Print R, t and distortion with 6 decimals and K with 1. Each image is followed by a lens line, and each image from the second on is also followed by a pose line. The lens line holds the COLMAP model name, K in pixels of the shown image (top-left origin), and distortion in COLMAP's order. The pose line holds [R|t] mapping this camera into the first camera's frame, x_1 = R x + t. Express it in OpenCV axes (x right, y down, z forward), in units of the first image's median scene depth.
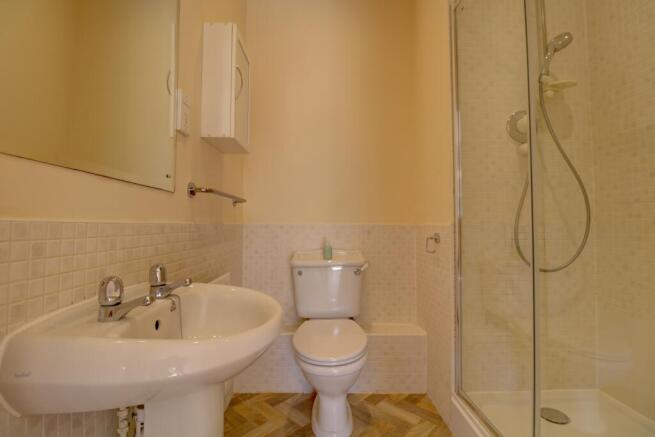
lens RADIAL K [[306.4, 0, 324.2], [0, 306.4, 215.7], [0, 0, 1]] dist [-0.001391, -0.000076]
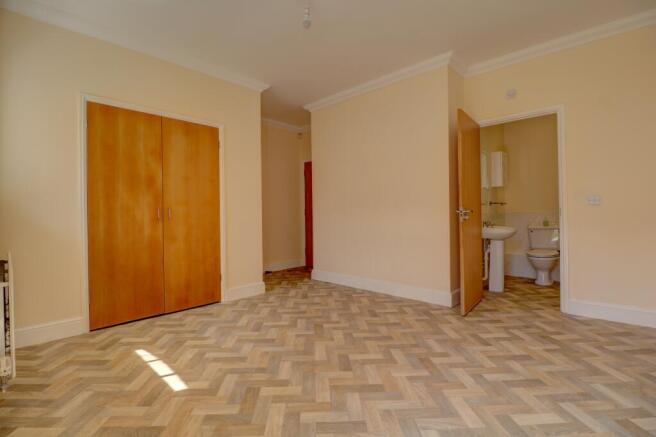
lens RADIAL K [[306.9, 0, 324.7], [0, 306.9, 215.7], [0, 0, 1]] dist [-0.001391, -0.000076]
pose [[0.709220, -0.006362, -0.704958, 0.651973], [0.032111, 0.999213, 0.023287, -0.058150], [0.704255, -0.039152, 0.708866, -2.571774]]
